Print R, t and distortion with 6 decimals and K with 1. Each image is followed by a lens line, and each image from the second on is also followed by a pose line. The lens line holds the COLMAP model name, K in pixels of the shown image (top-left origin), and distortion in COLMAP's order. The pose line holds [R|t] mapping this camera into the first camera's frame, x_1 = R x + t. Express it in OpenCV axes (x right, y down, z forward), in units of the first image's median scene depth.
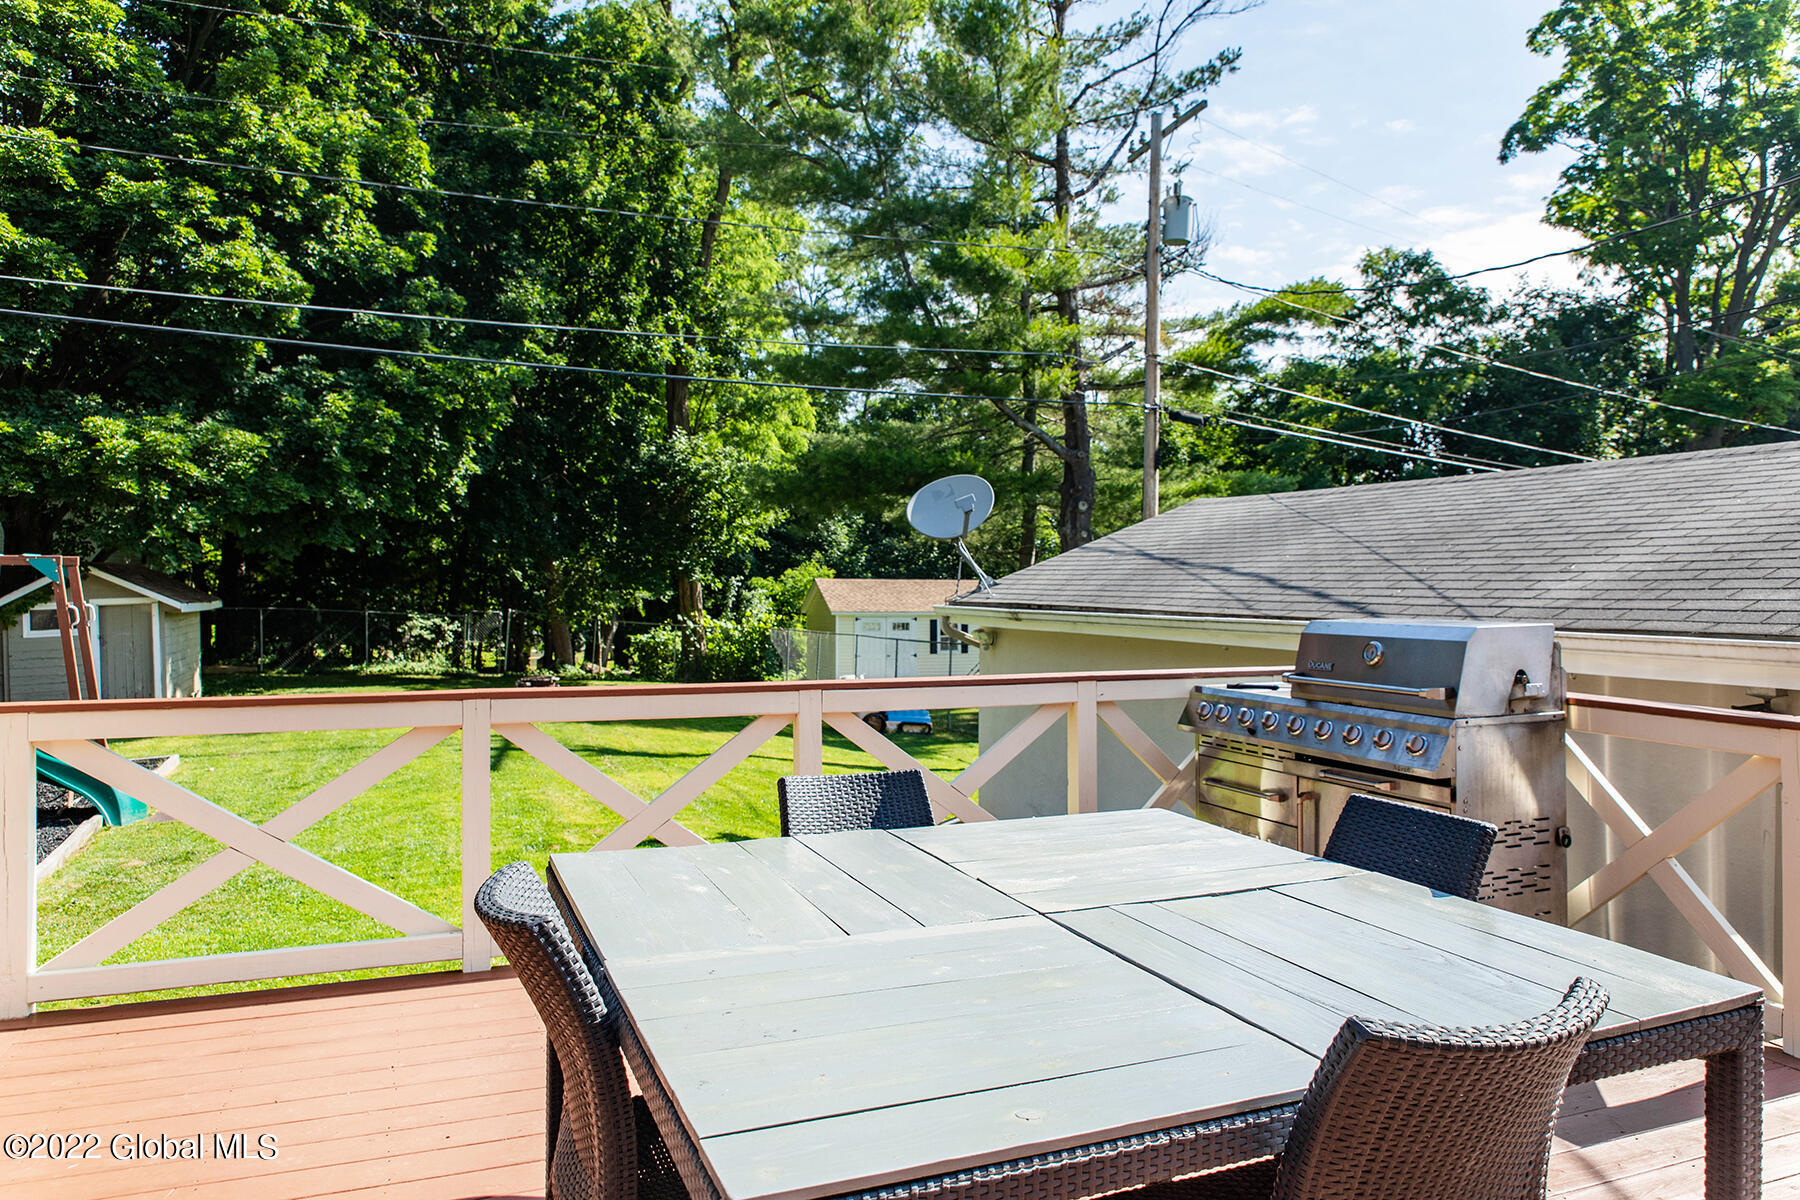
lens RADIAL K [[1237.3, 0, 919.9], [0, 1237.3, 550.8], [0, 0, 1]] dist [-0.023789, 0.011475]
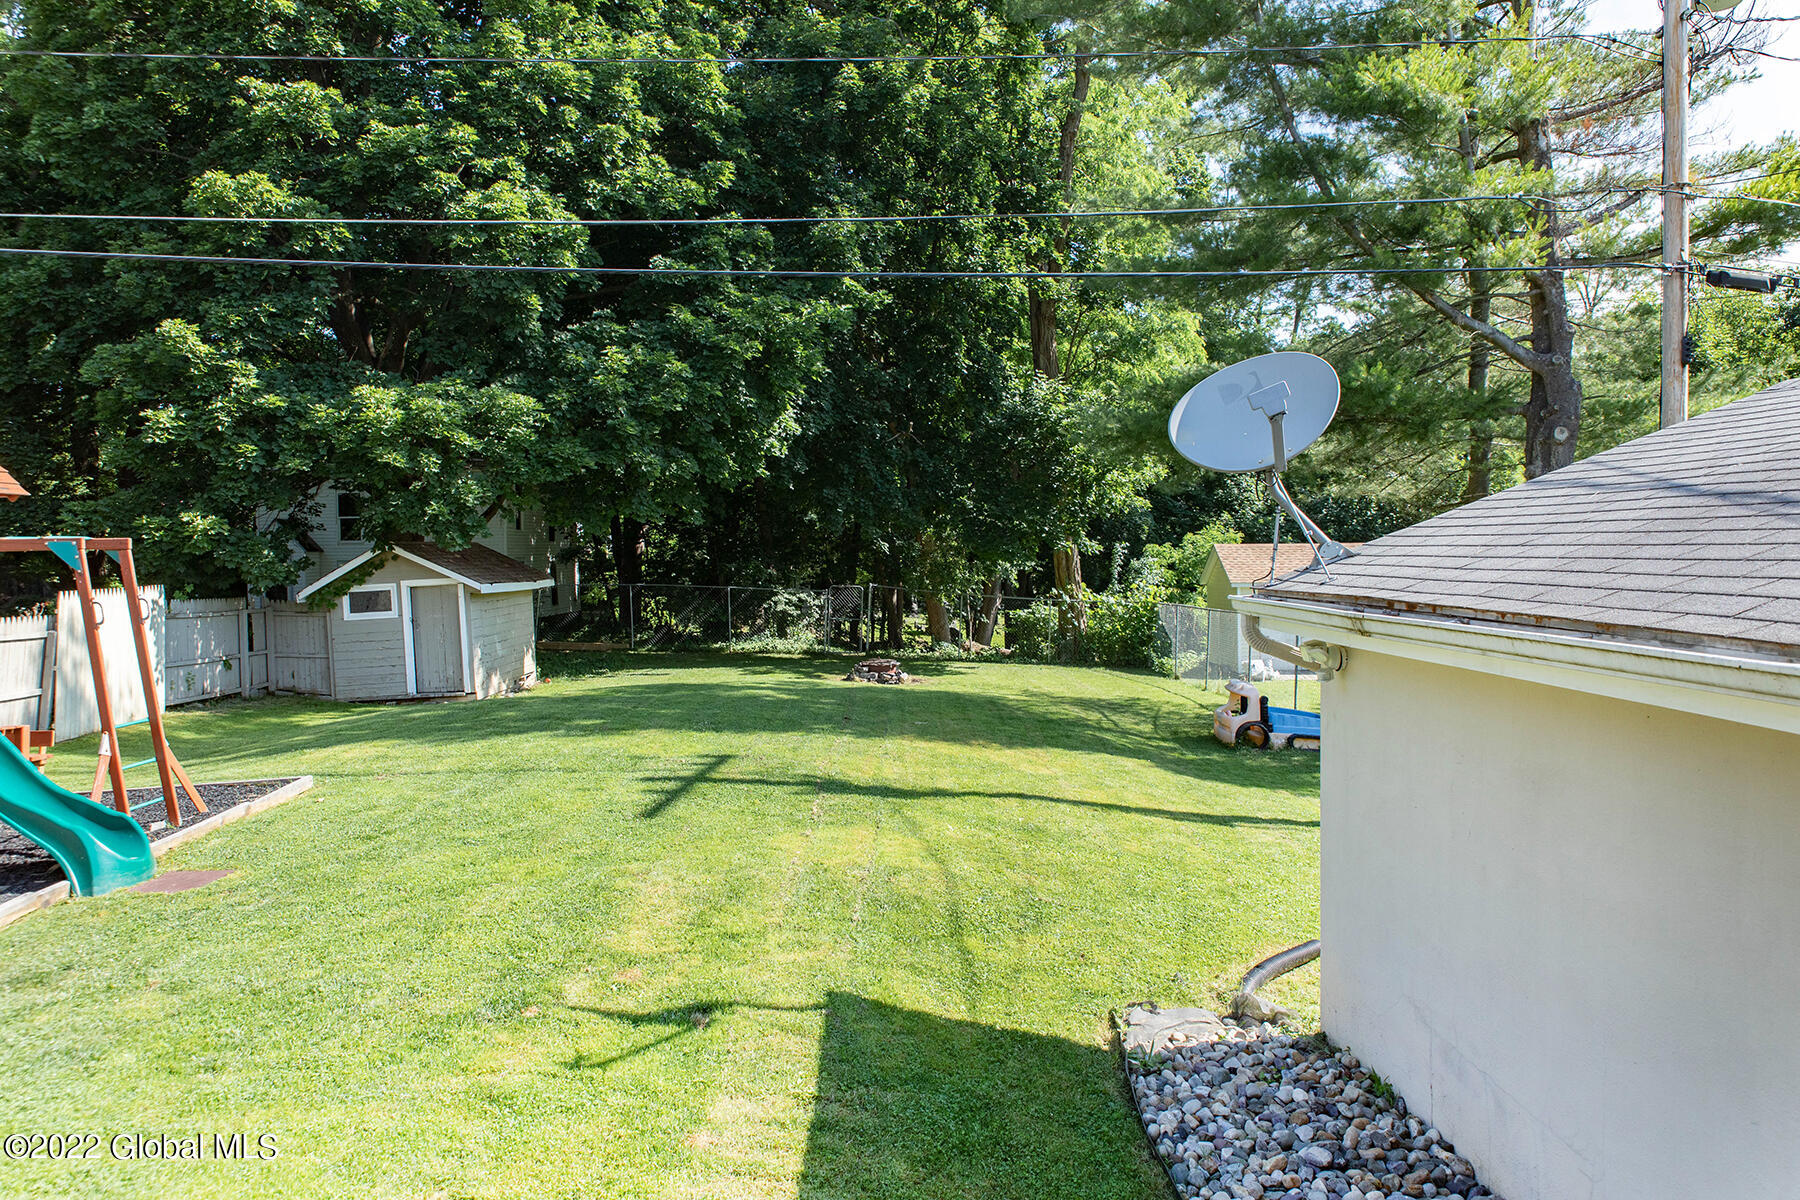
lens RADIAL K [[1237.3, 0, 898.6], [0, 1237.3, 565.1], [0, 0, 1]] dist [-0.023789, 0.011475]
pose [[0.930508, -0.010985, -0.366107, 0.036901], [0.025263, 0.999095, 0.034229, 0.004021], [0.365400, -0.041099, 0.929943, 0.215111]]
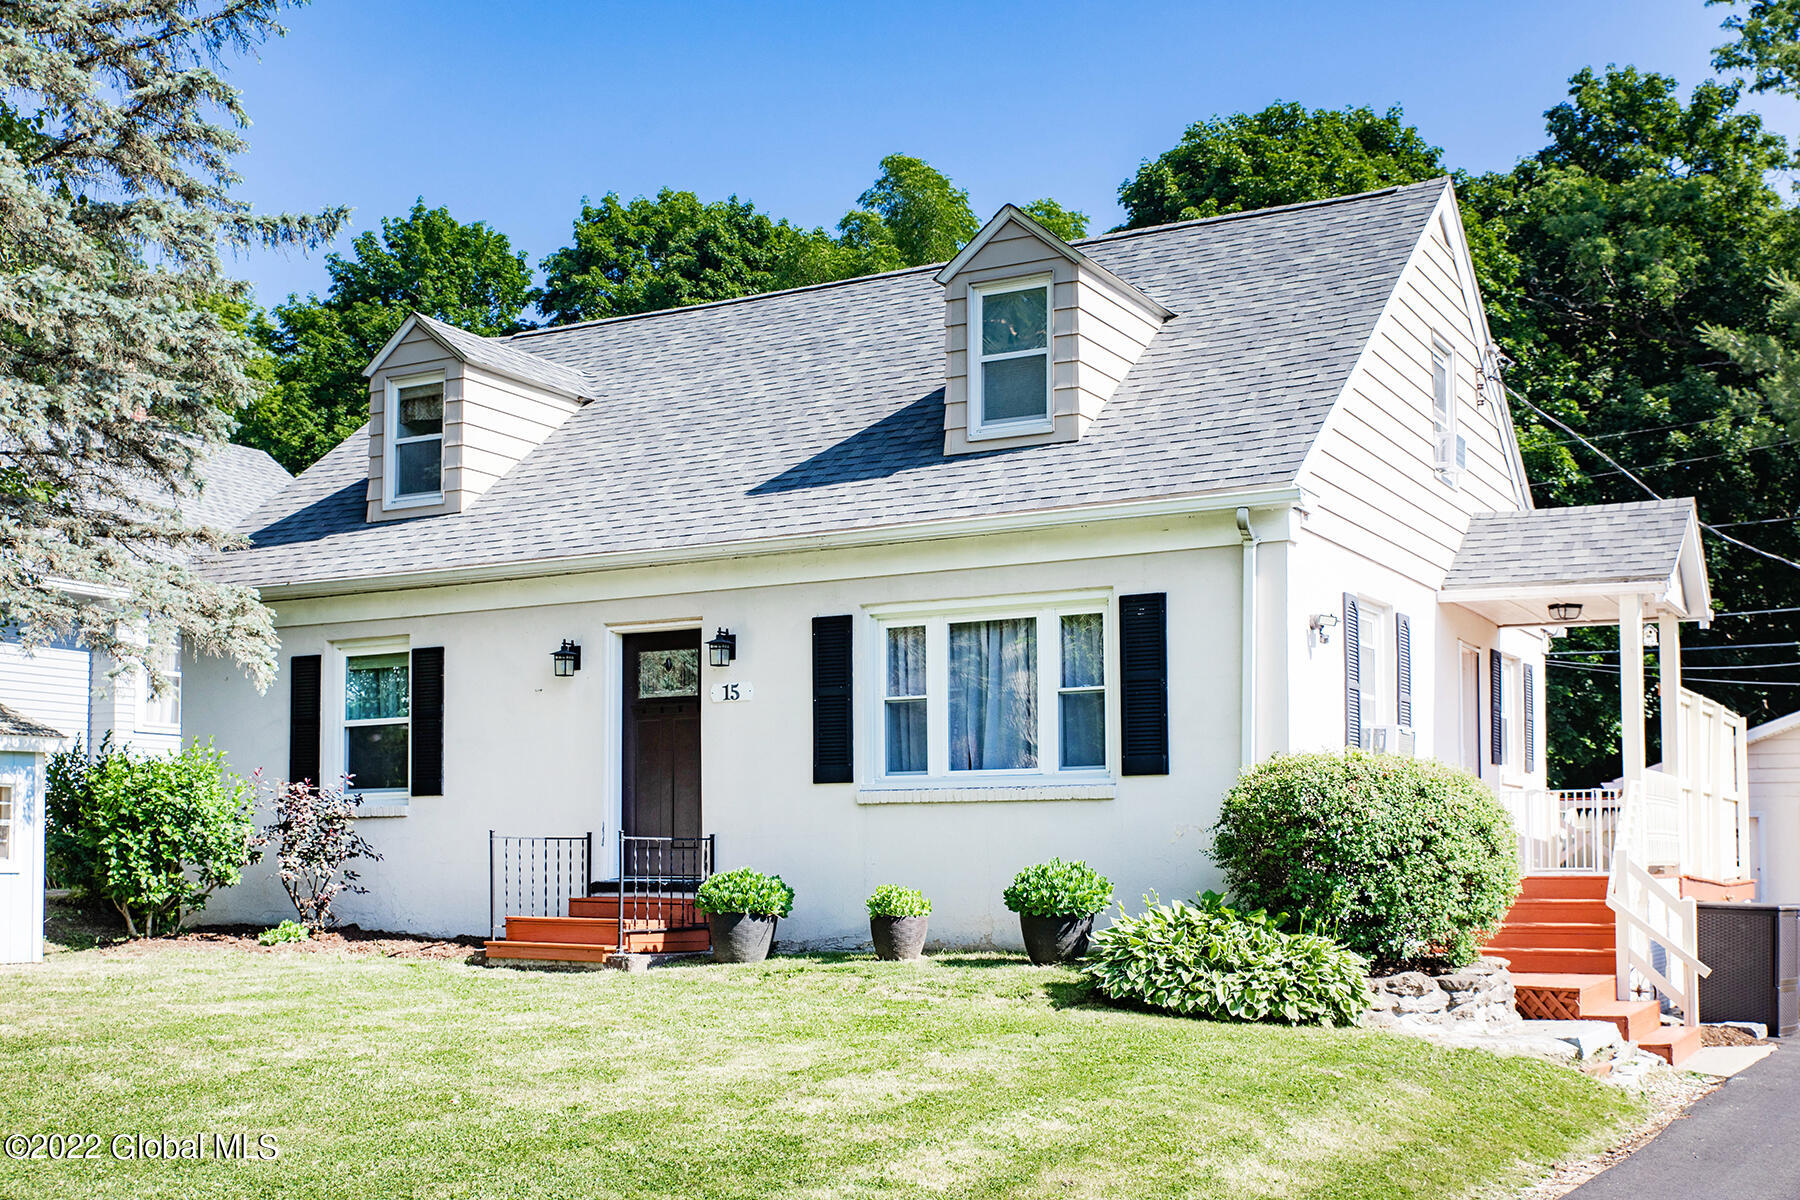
lens RADIAL K [[1983.3, 0, 861.8], [0, 1983.3, 733.7], [0, 0, 1]] dist [-0.016543, 0.000000]
pose [[0.604353, -0.053540, -0.794916, 0.689048], [0.022474, 0.998488, -0.050165, 0.027866], [0.796400, 0.012452, 0.604643, -0.692153]]
